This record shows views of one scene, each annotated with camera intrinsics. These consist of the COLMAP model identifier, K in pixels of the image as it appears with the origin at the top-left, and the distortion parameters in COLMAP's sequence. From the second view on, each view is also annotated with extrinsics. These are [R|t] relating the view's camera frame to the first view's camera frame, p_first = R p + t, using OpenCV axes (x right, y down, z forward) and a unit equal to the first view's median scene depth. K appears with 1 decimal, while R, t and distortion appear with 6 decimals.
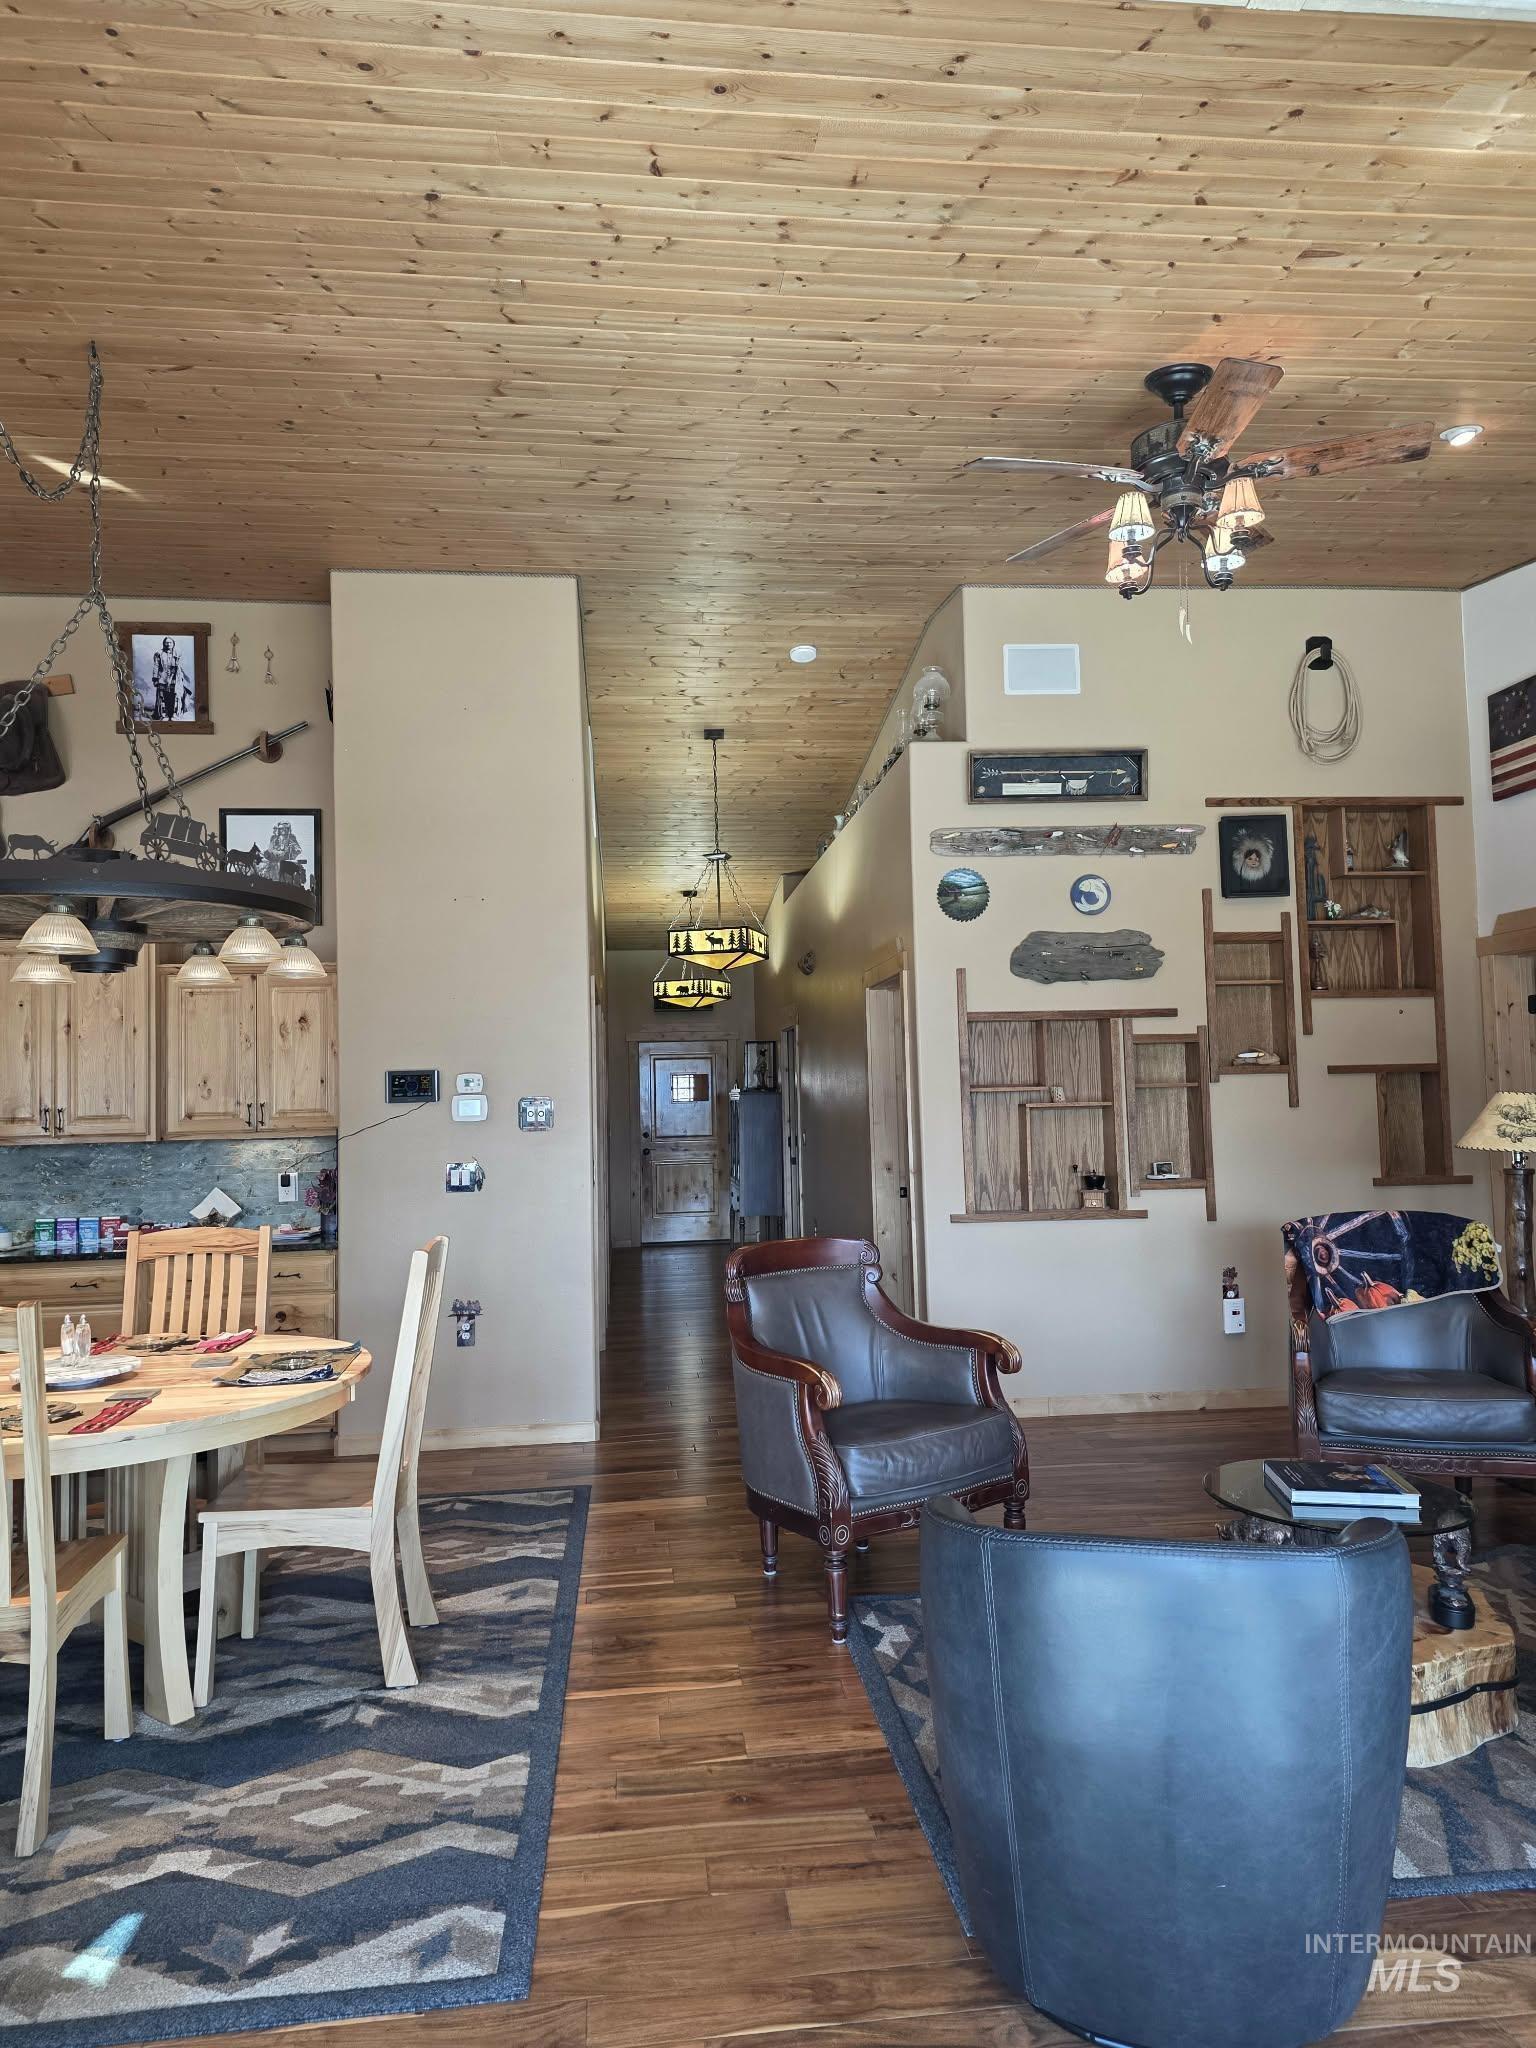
lens RADIAL K [[1352.2, 0, 784.0], [0, 1352.2, 1029.1], [0, 0, 1]] dist [0.085744, -0.075350]
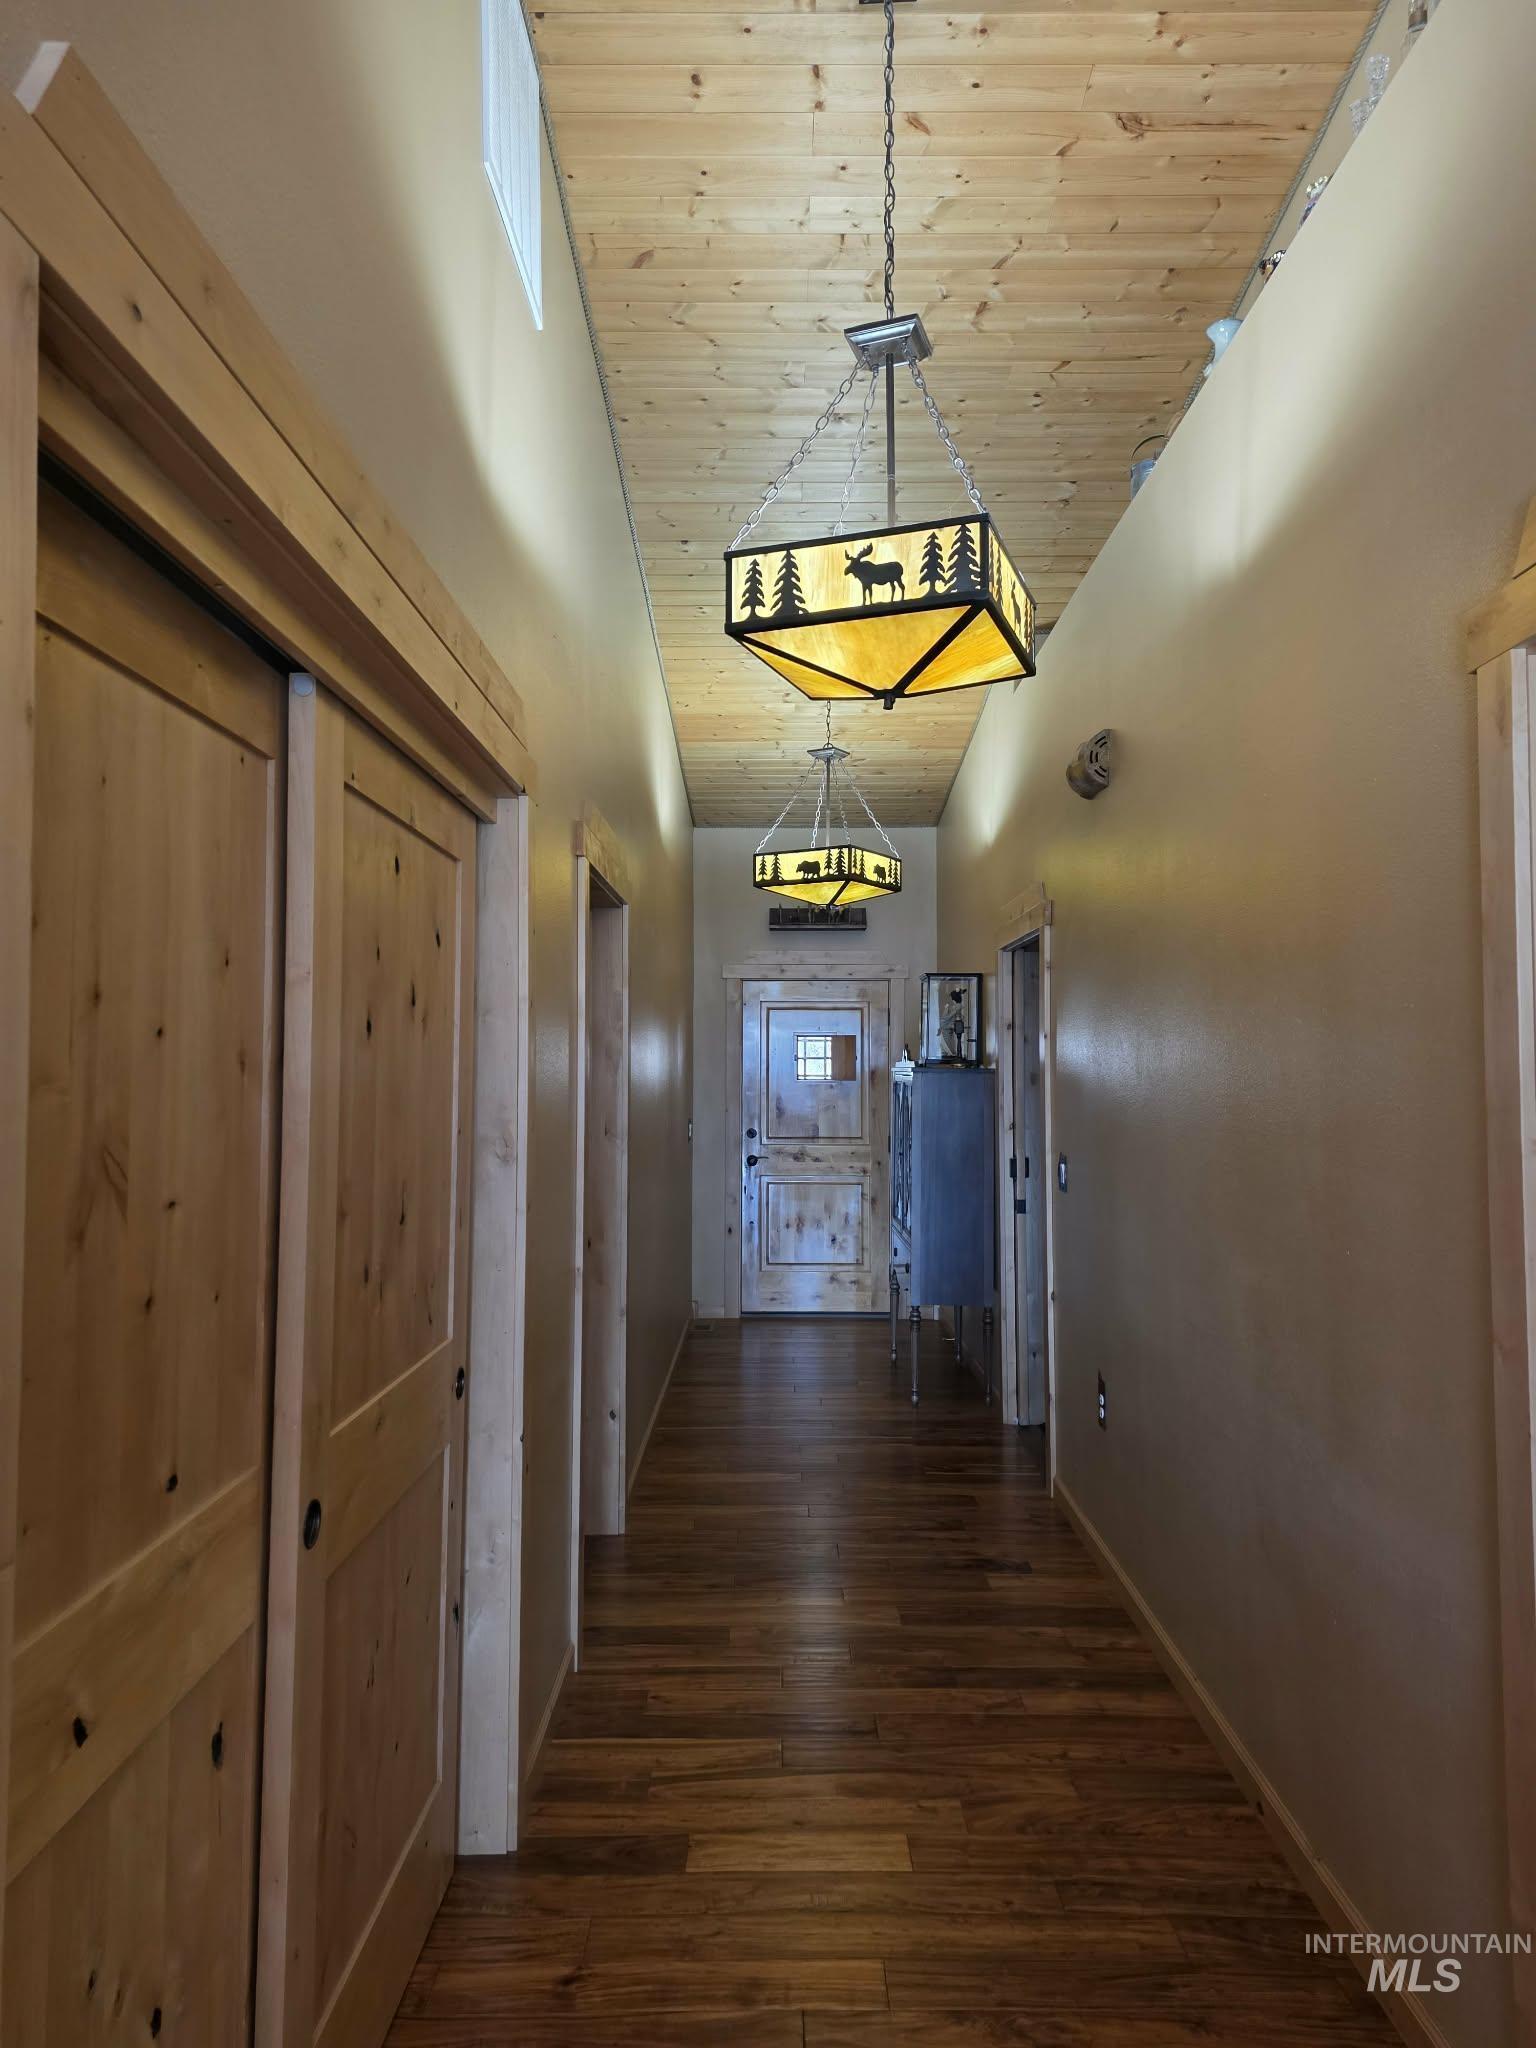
lens RADIAL K [[1352.2, 0, 784.0], [0, 1352.2, 1029.1], [0, 0, 1]] dist [0.085744, -0.075350]
pose [[0.993293, 0.023039, -0.113306, -0.023358], [-0.020636, 0.999538, 0.022334, 0.020727], [0.113768, -0.019846, 0.993309, 0.469148]]
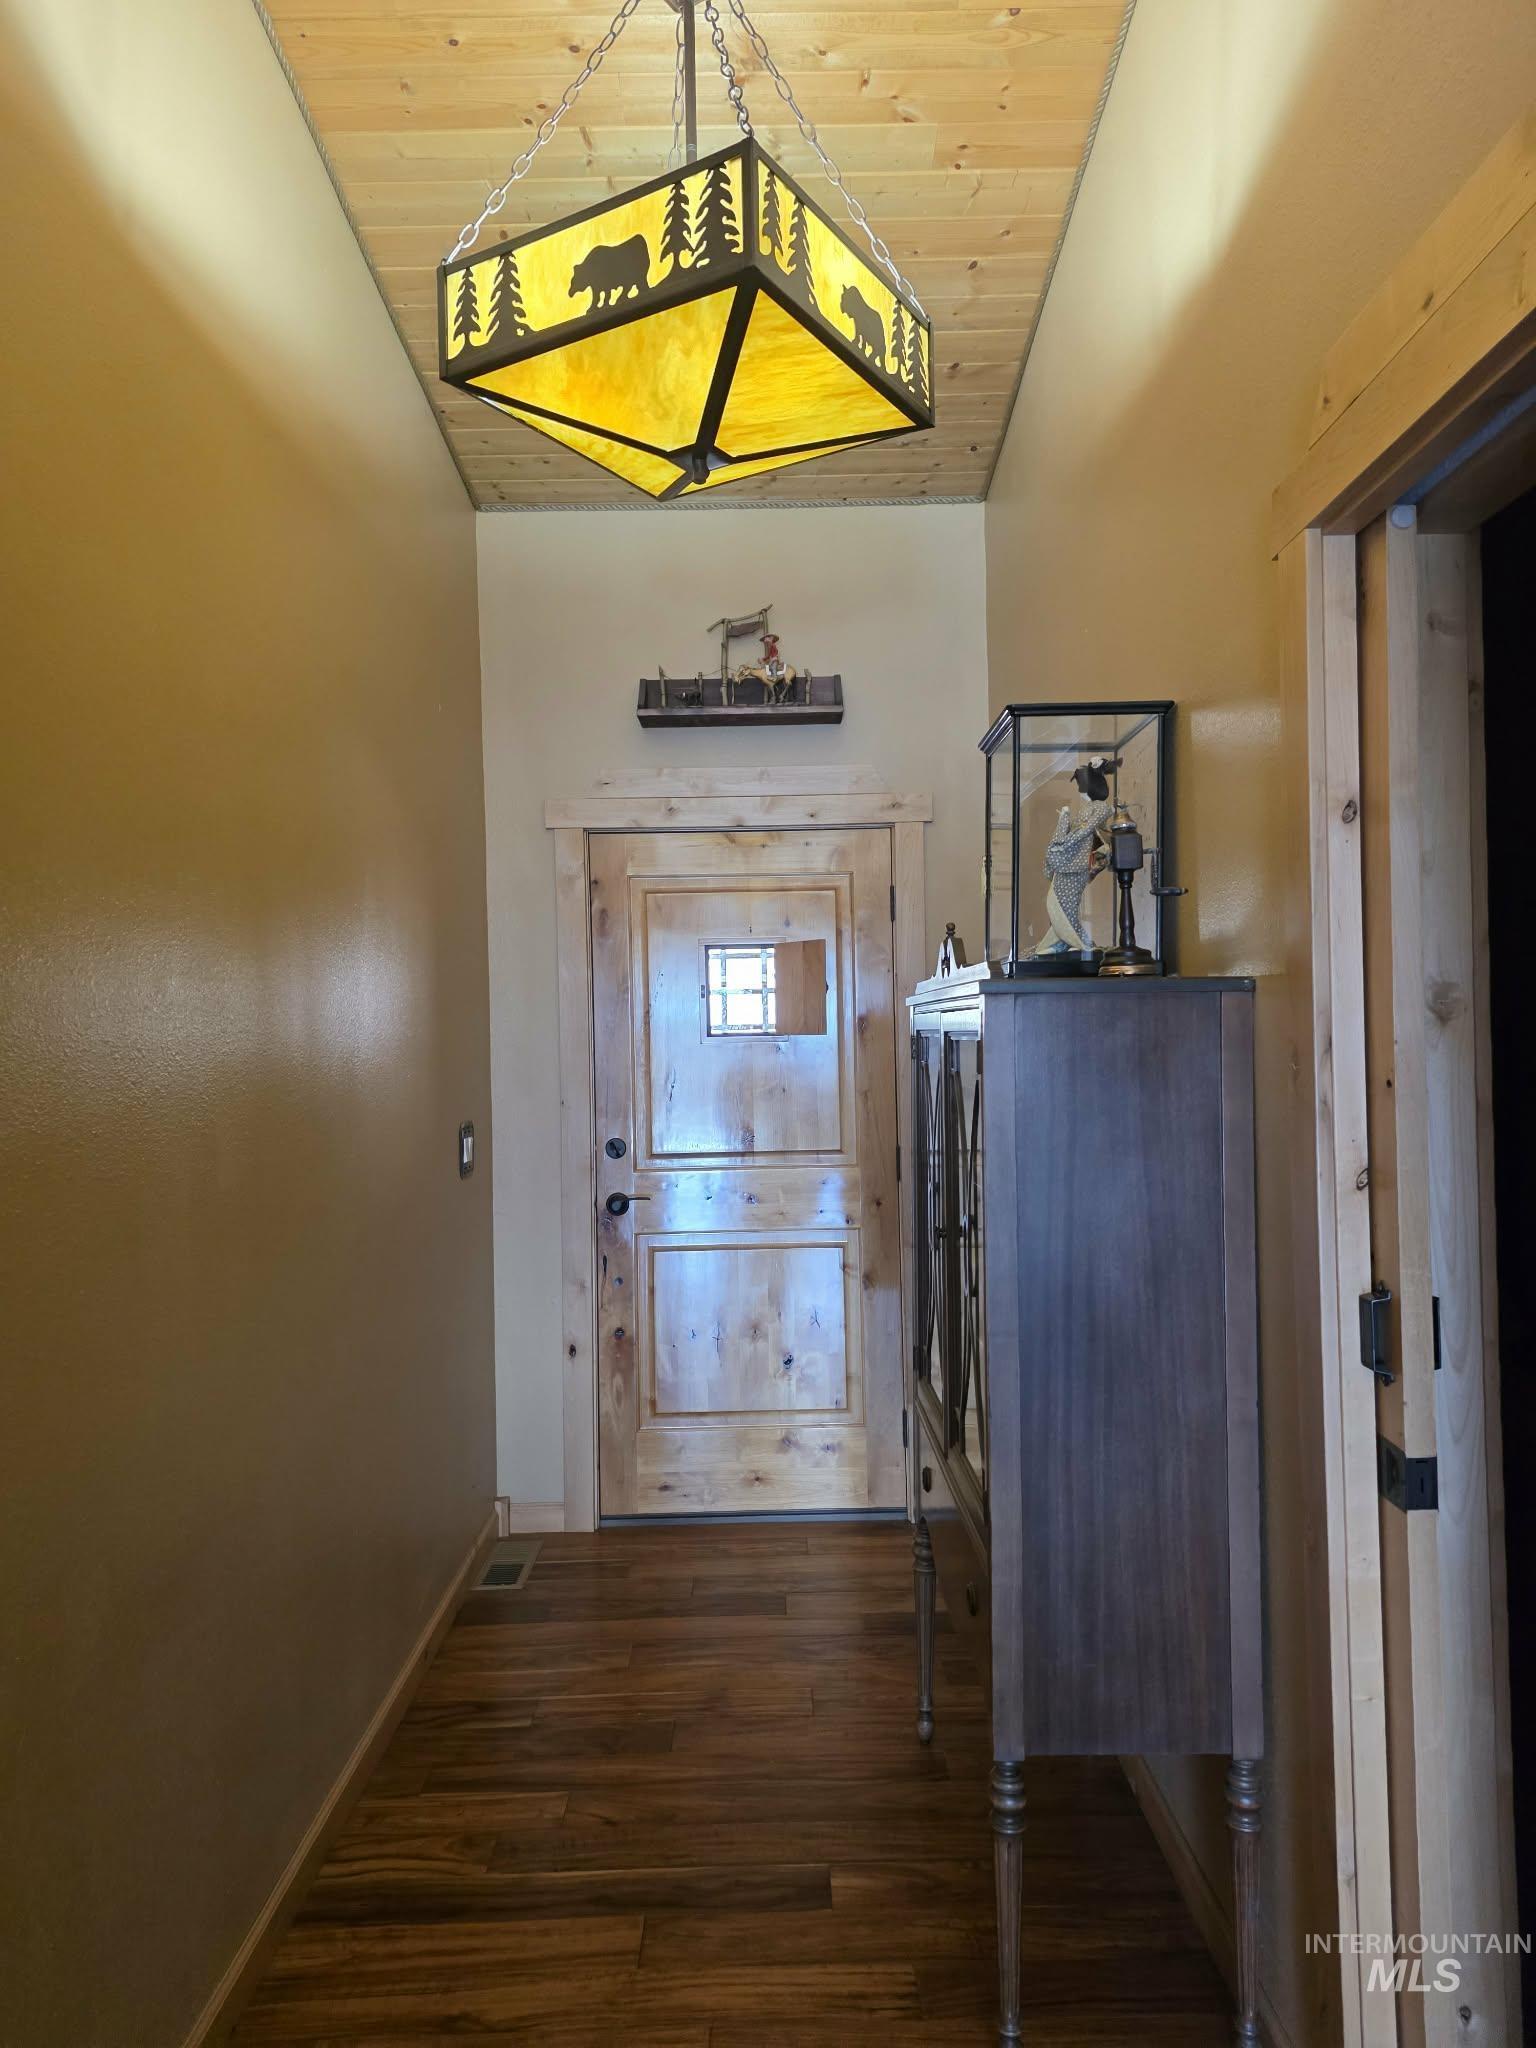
lens RADIAL K [[1382.1, 0, 779.1], [0, 1382.1, 1027.9], [0, 0, 1]] dist [0.050643, -0.002732]
pose [[0.993657, 0.006103, -0.112285, -0.038143], [-0.000740, 0.998859, 0.047749, 0.043639], [0.112448, -0.047363, 0.992528, 0.821945]]
